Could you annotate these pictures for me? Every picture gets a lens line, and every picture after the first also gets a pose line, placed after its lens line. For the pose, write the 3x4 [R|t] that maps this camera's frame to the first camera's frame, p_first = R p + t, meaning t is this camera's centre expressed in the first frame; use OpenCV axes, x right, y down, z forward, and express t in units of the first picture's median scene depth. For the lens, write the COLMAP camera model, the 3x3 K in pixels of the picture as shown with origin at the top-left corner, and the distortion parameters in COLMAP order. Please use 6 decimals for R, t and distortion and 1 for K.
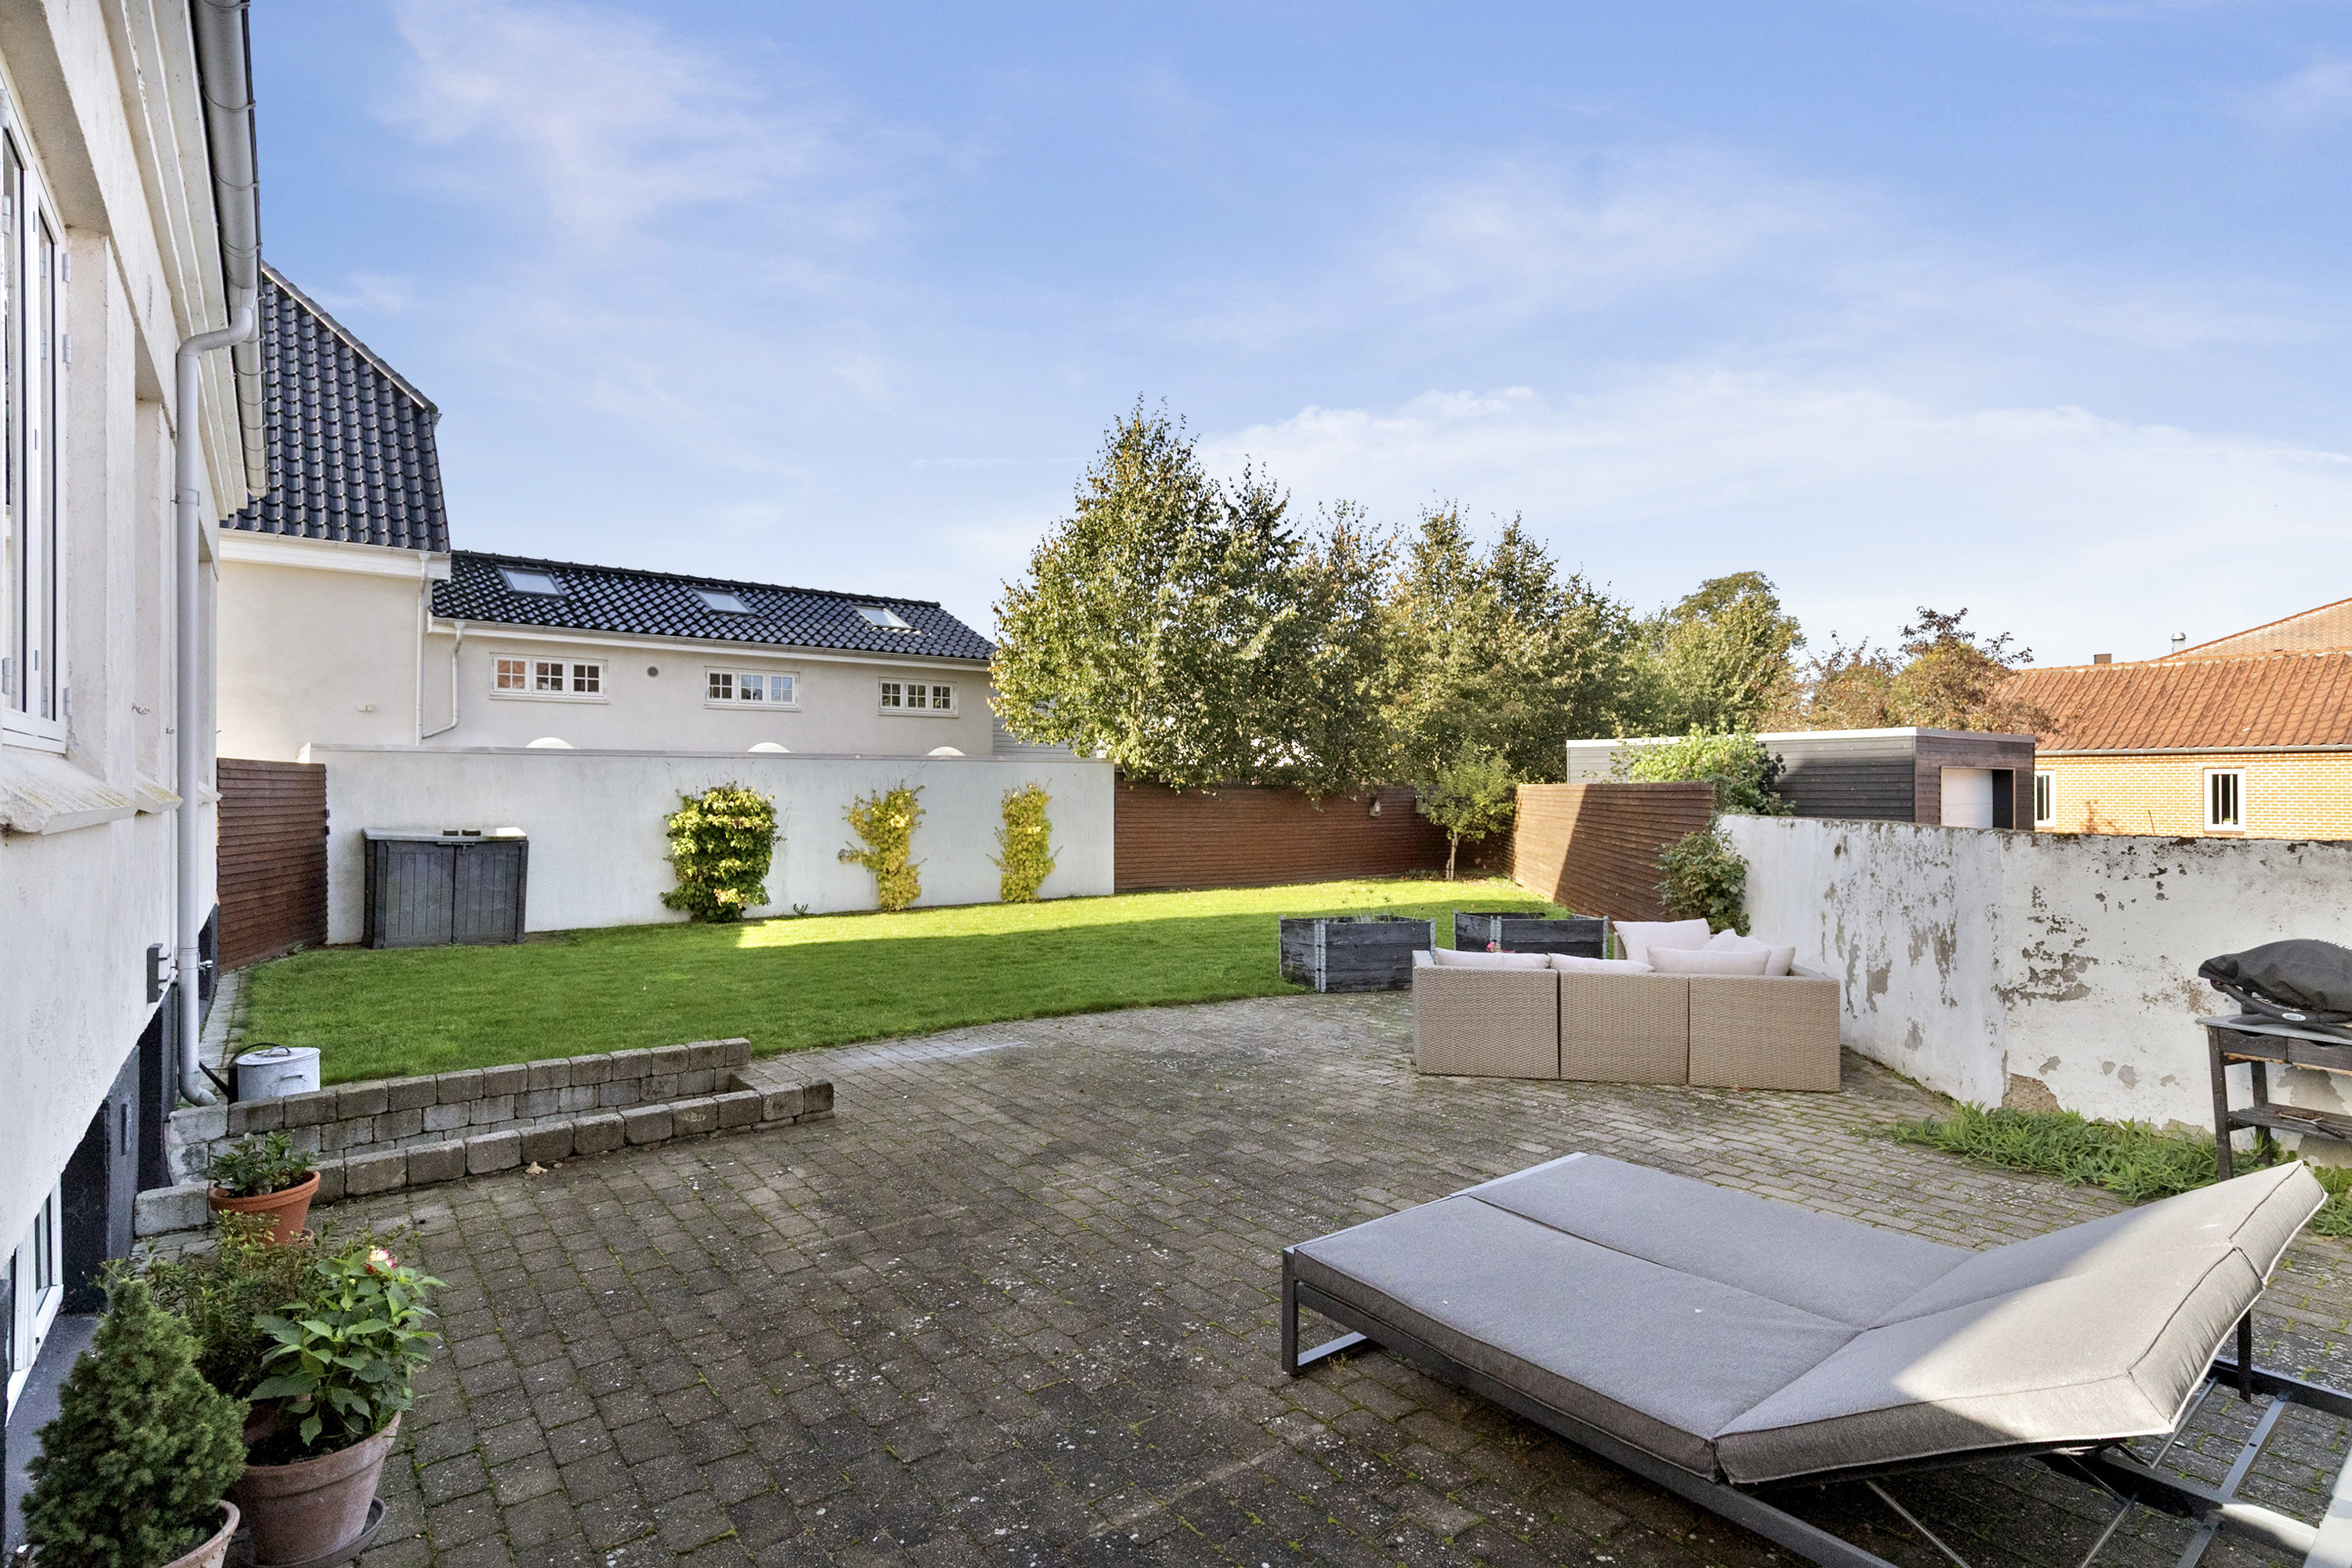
lens RADIAL K [[1155.8, 0, 1176.0], [0, 1155.8, 784.0], [0, 0, 1]] dist [0.001671, 0.000040]
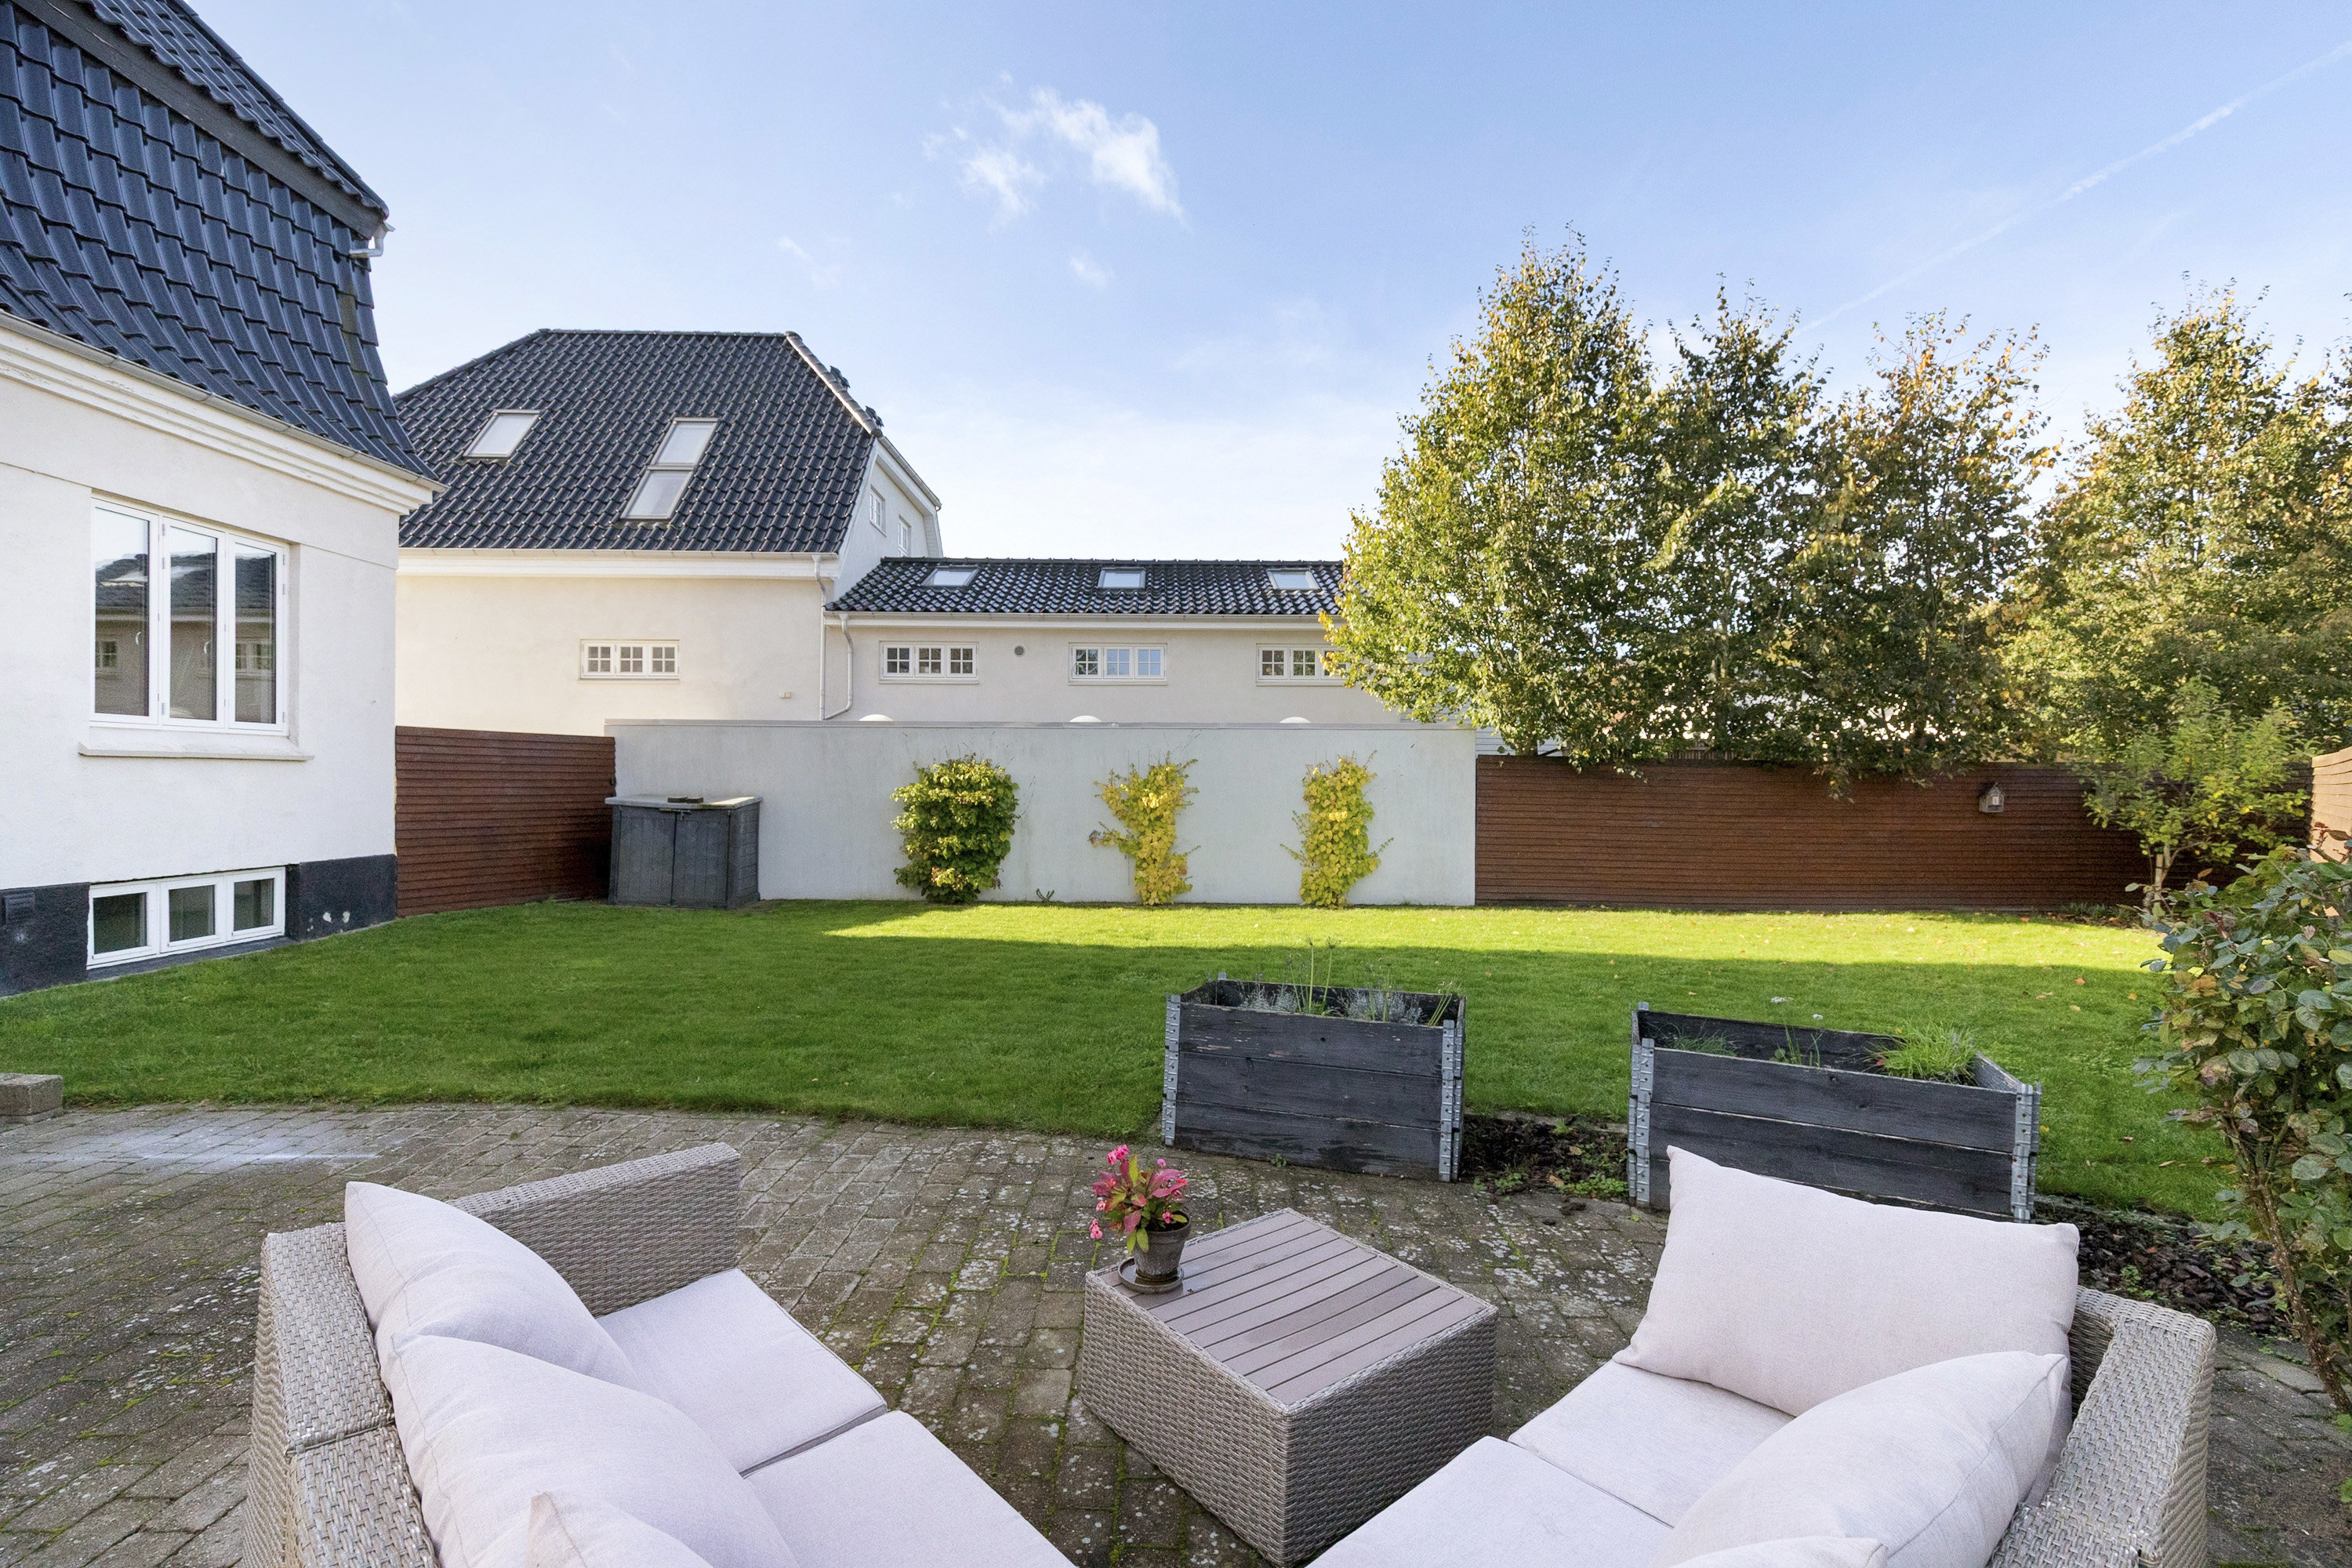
lens RADIAL K [[1065.0, 0, 1110.6], [0, 1065.0, 803.9], [0, 0, 1]] dist [-0.000053, 0.000138]
pose [[0.790394, 0.018323, -0.612325, 0.197672], [-0.003527, 0.999672, 0.025361, 0.013871], [0.612589, -0.017885, 0.790200, 0.332430]]
